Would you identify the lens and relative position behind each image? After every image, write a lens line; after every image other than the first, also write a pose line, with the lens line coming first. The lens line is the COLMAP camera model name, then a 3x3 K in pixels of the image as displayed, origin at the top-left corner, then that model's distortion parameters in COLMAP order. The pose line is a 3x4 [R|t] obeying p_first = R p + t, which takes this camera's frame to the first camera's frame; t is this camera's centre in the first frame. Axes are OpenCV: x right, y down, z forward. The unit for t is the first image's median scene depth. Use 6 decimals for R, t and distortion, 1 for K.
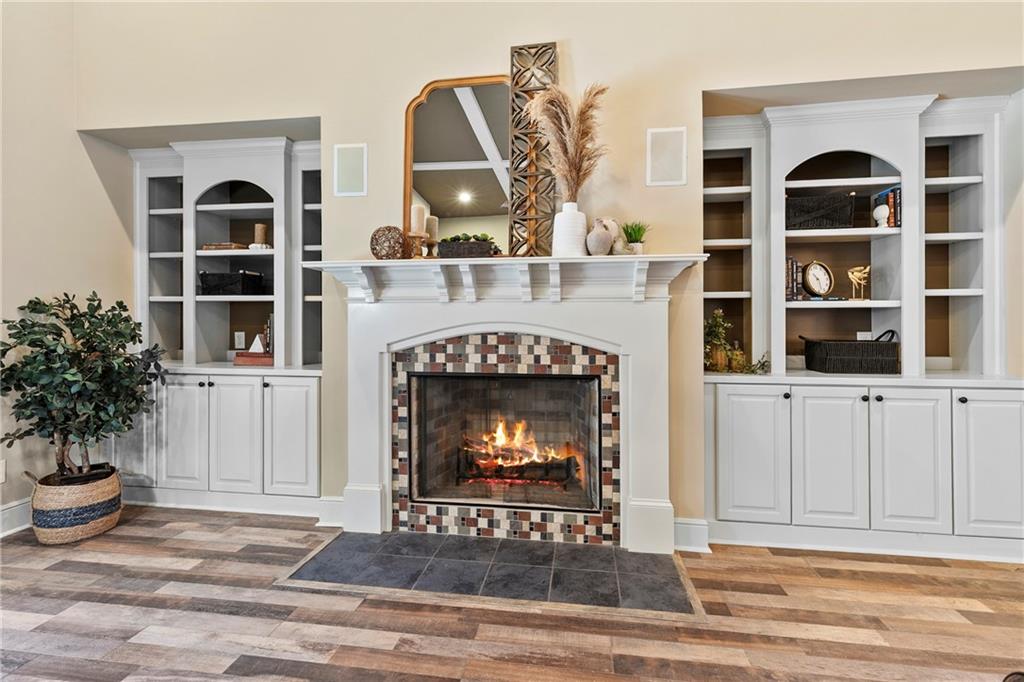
lens RADIAL K [[465.7, 0, 511.2], [0, 465.7, 324.0], [0, 0, 1]] dist [0.007915, -0.001334]
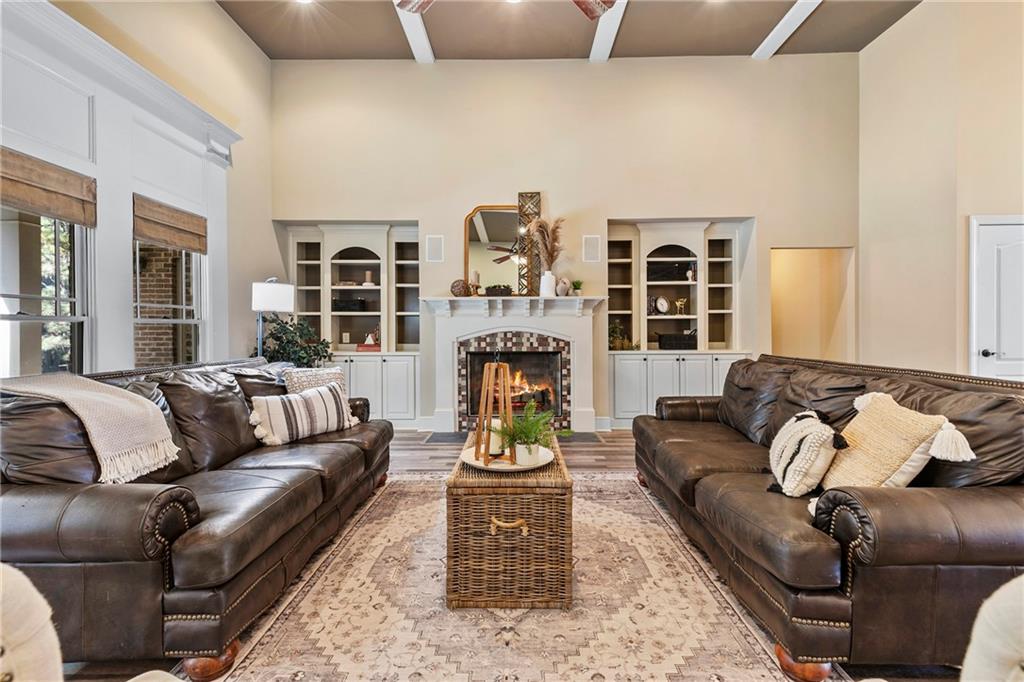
lens RADIAL K [[465.7, 0, 512.4], [0, 465.7, 335.4], [0, 0, 1]] dist [0.007915, -0.001334]
pose [[0.990898, -0.007358, 0.134410, -0.297918], [0.005066, 0.999836, 0.017385, -0.000066], [-0.134516, -0.016546, 0.990773, -1.011510]]
